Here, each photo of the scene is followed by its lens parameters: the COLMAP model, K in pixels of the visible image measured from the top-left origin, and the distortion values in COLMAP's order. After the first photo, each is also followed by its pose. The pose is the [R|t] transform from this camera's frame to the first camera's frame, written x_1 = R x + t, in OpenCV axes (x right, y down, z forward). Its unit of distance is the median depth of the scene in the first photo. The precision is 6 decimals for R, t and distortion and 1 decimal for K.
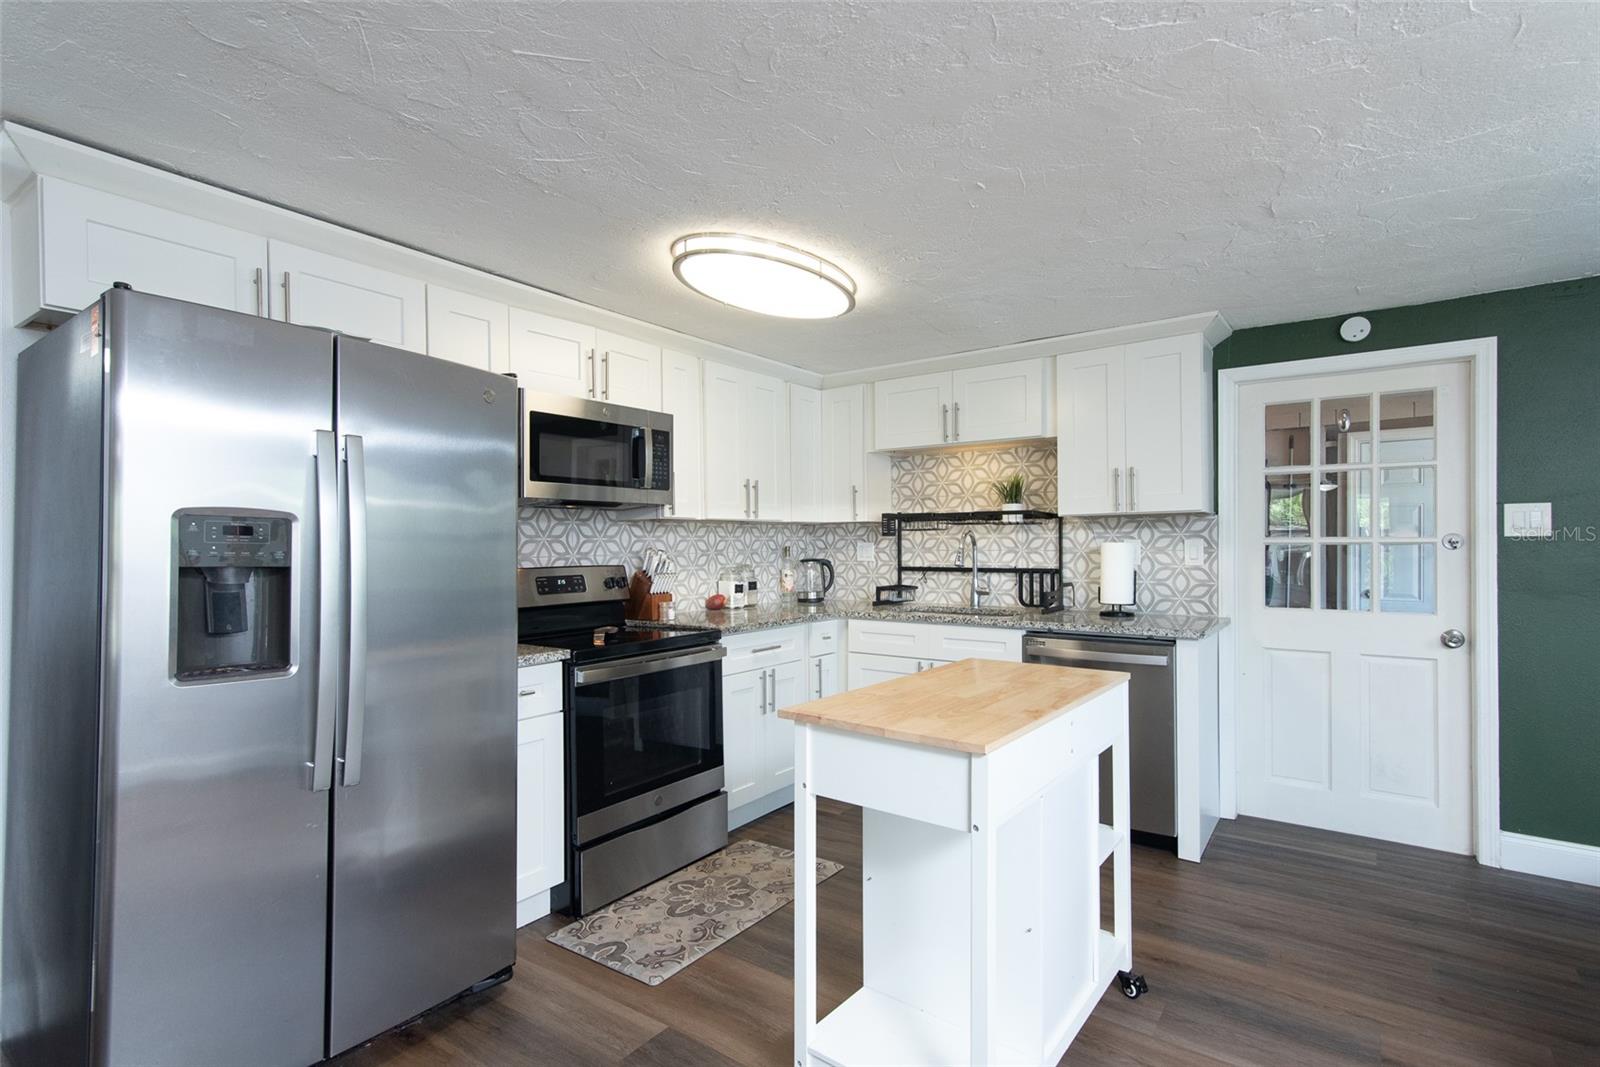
lens RADIAL K [[772.0, 0, 807.6], [0, 772.0, 543.7], [0, 0, 1]] dist [0.004069, 0.000384]
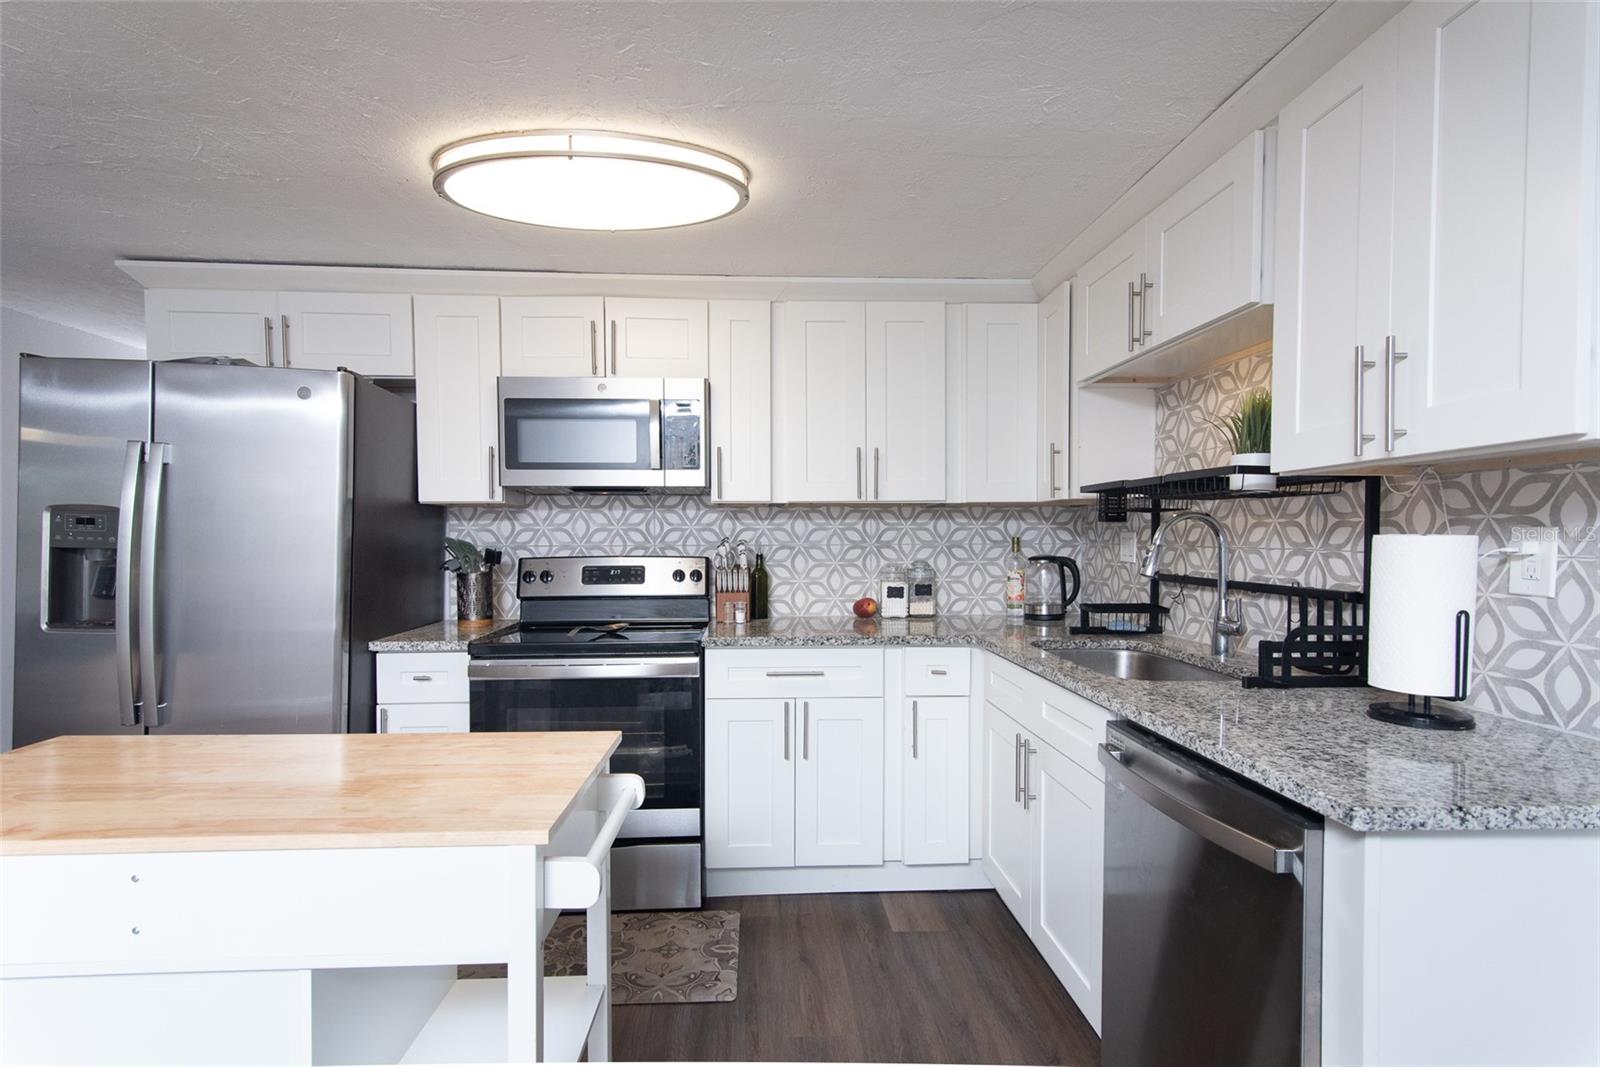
lens RADIAL K [[784.0, 0, 799.0], [0, 784.0, 553.7], [0, 0, 1]] dist [0.004587, 0.000146]
pose [[0.623386, 0.025100, -0.781511, 0.510994], [-0.004135, 0.999577, 0.028805, -0.001977], [0.781903, -0.014725, 0.623226, 0.501405]]
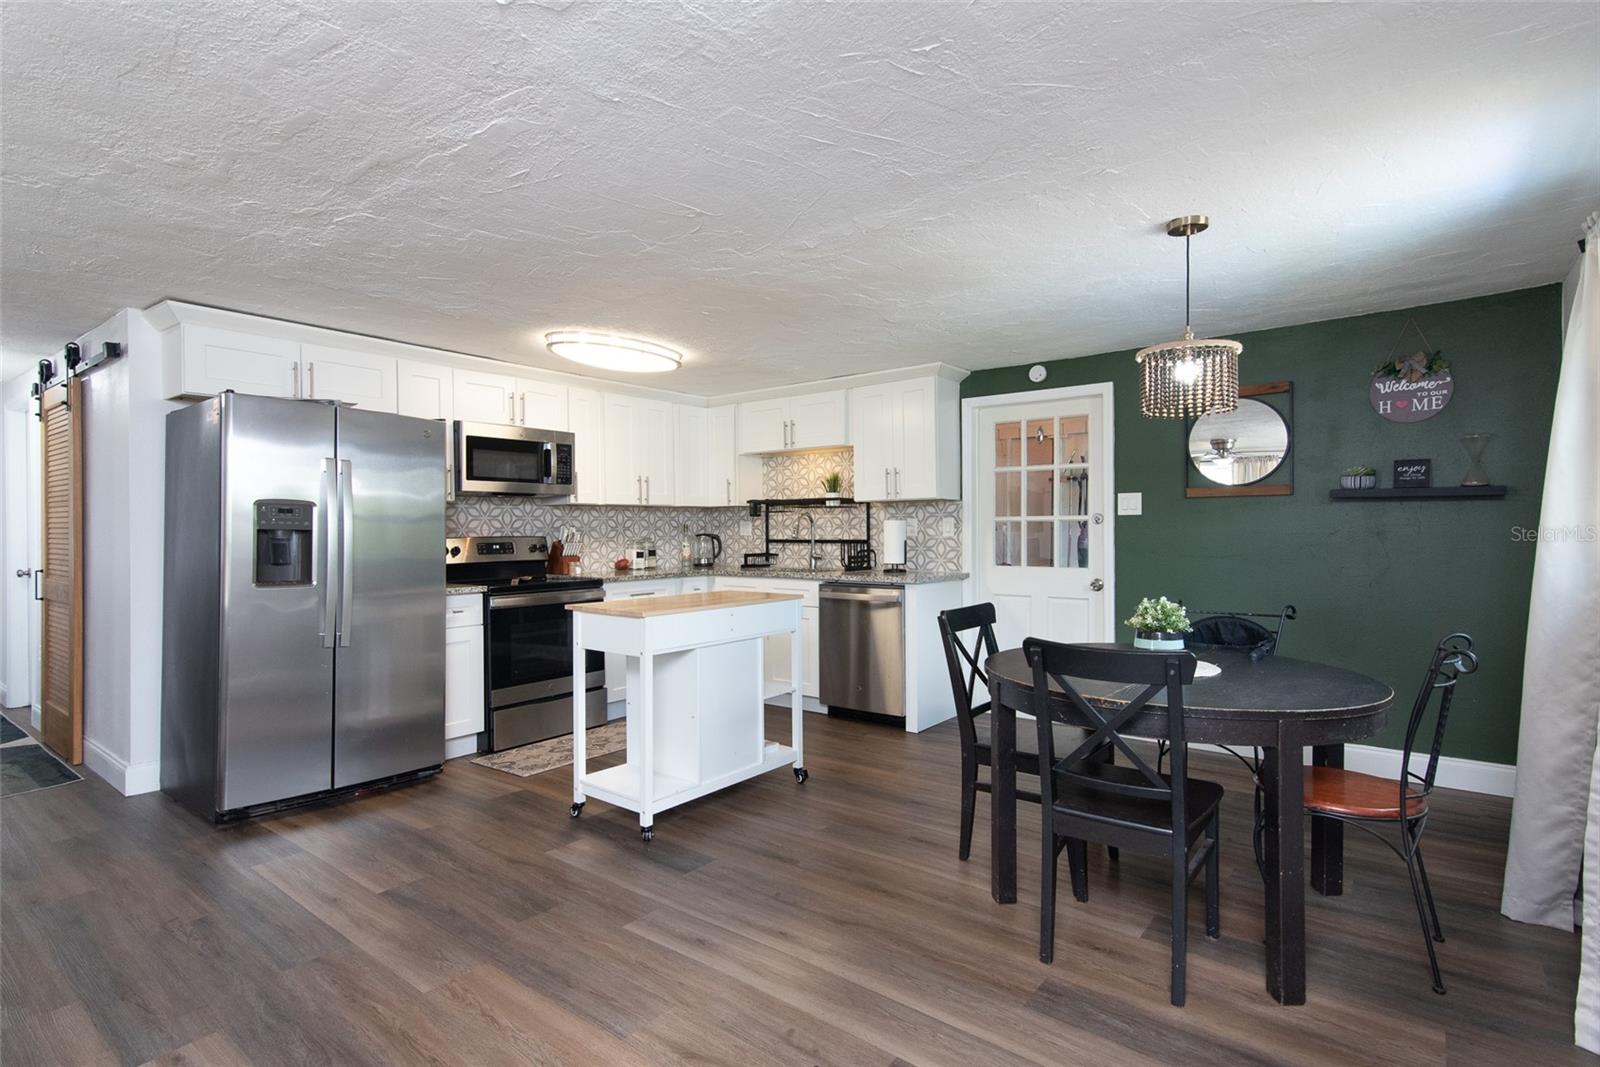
lens RADIAL K [[782.8, 0, 826.4], [0, 782.8, 529.6], [0, 0, 1]] dist [0.002034, 0.000222]
pose [[0.999888, -0.000783, -0.014959, 0.295088], [0.000806, 0.999999, 0.001521, 0.012963], [0.014958, -0.001533, 0.999887, -0.430357]]
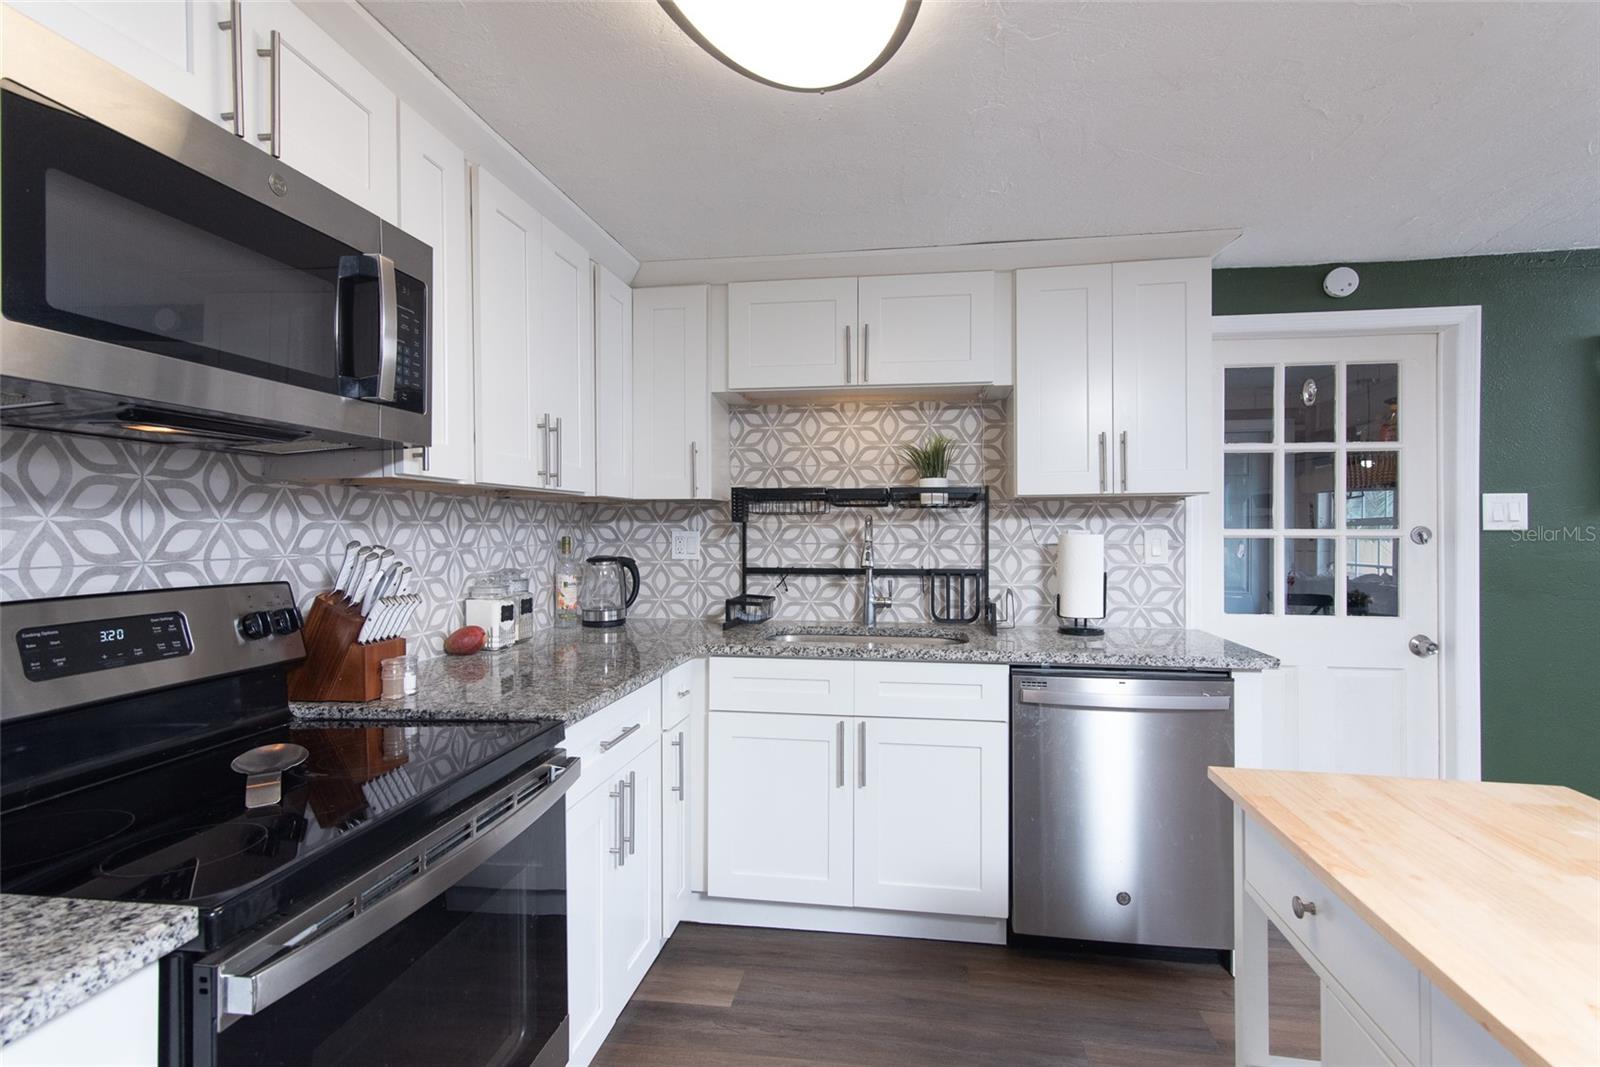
lens RADIAL K [[774.9, 0, 809.2], [0, 774.9, 531.2], [0, 0, 1]] dist [0.011223, 0.000250]
pose [[0.890826, 0.006491, 0.454298, -0.168455], [-0.006265, 0.999978, -0.002004, -0.001414], [-0.454301, -0.001061, 0.890847, 0.453048]]
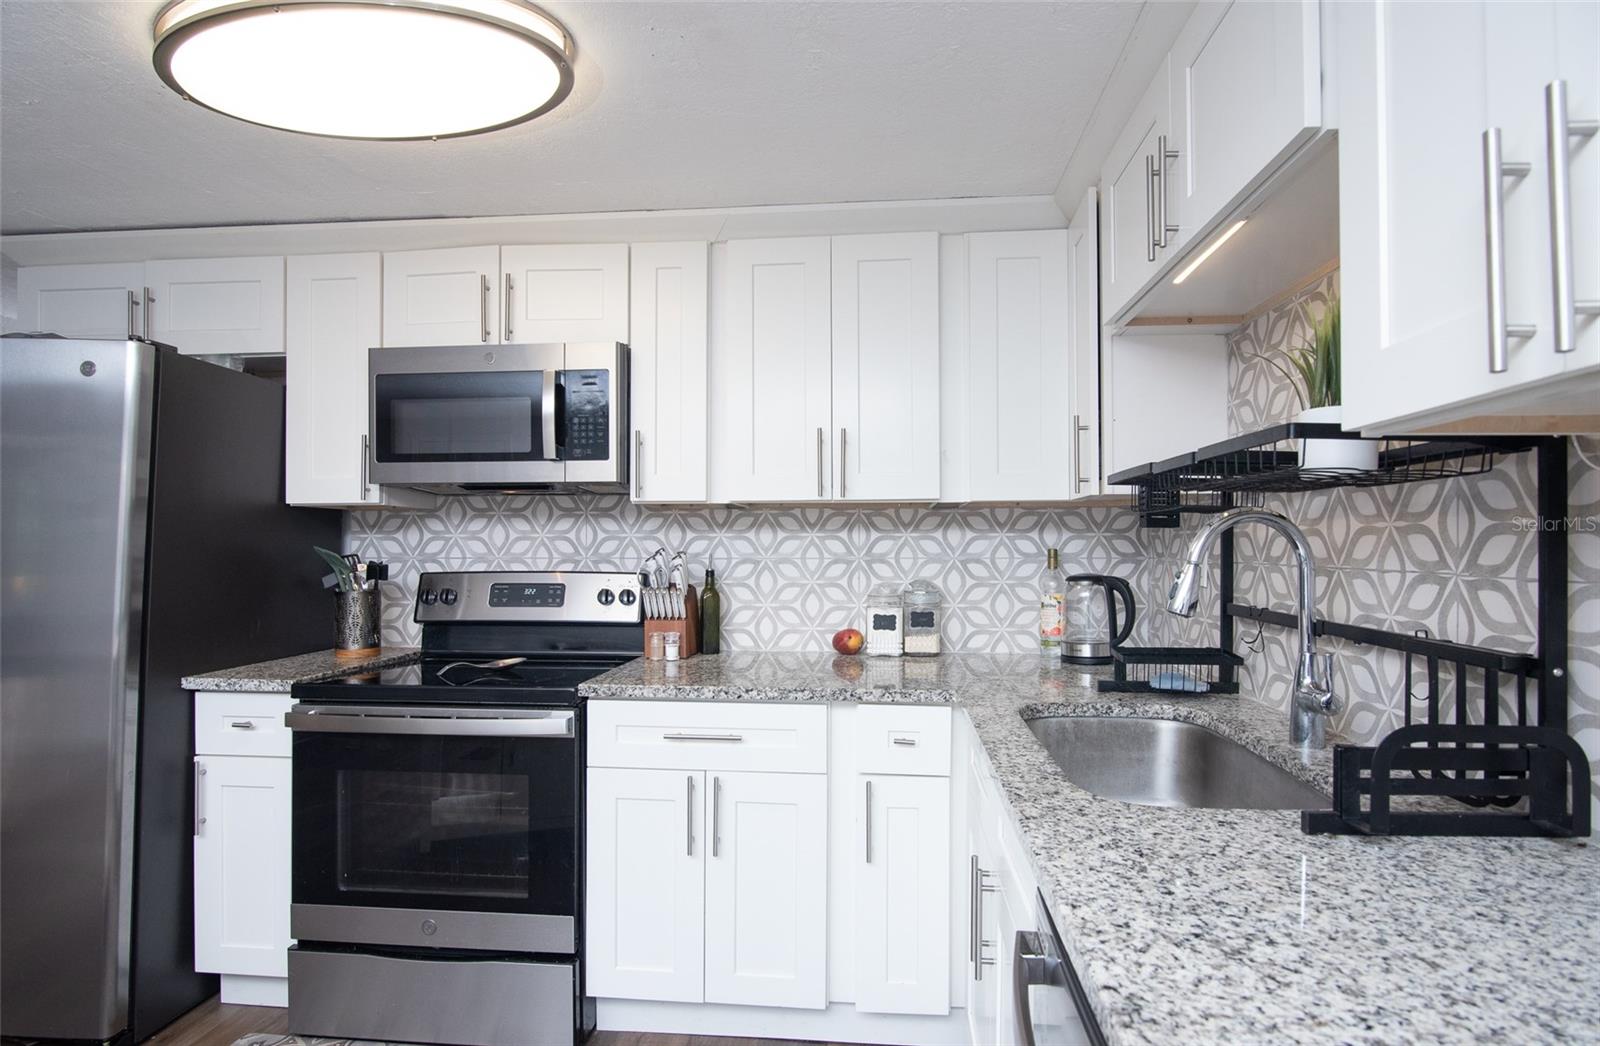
lens RADIAL K [[810.5, 0, 832.3], [0, 810.5, 536.6], [0, 0, 1]] dist [-0.022809, -0.000287]
pose [[0.513274, -0.000143, -0.858224, 0.454664], [-0.005519, 0.999979, -0.003468, -0.003074], [0.858207, 0.006516, 0.513263, 0.742964]]
